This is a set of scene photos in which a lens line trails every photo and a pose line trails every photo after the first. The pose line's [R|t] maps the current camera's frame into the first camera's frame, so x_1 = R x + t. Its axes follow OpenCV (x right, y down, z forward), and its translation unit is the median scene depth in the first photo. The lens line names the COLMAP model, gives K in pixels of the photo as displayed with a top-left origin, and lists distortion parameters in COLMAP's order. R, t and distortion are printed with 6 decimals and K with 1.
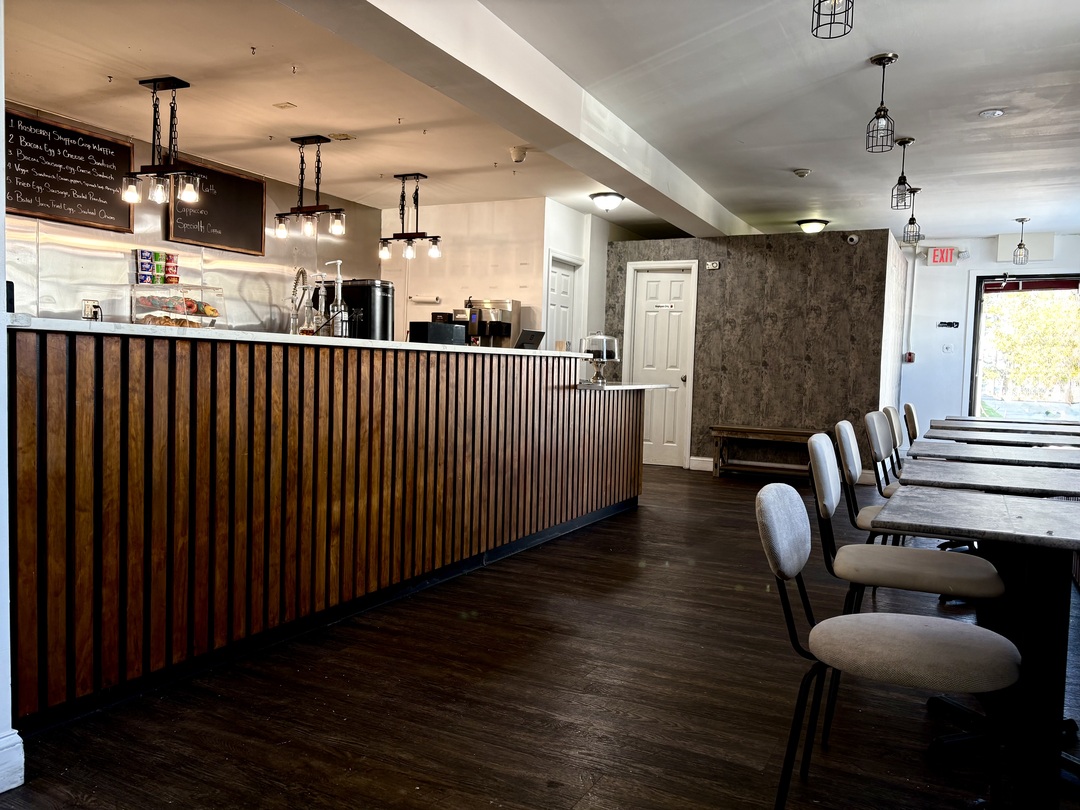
lens RADIAL K [[806.6, 0, 540.0], [0, 806.6, 405.0], [0, 0, 1]] dist [0.040629, -0.048430]
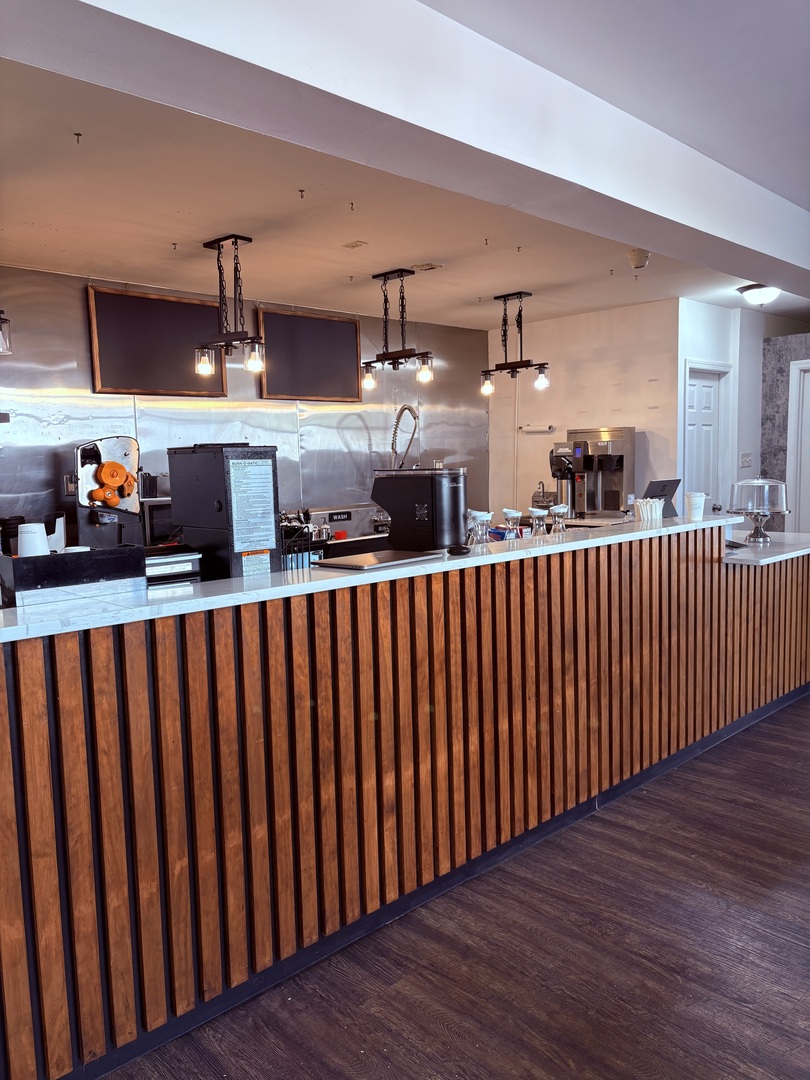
lens RADIAL K [[806.6, 0, 405.0], [0, 806.6, 540.0], [0, 0, 1]] dist [0.040629, -0.048430]
pose [[0.943629, -0.020201, -0.330388, 0.024617], [0.038004, 0.998147, 0.047515, -0.131280], [0.328816, -0.057392, 0.942648, 0.254848]]
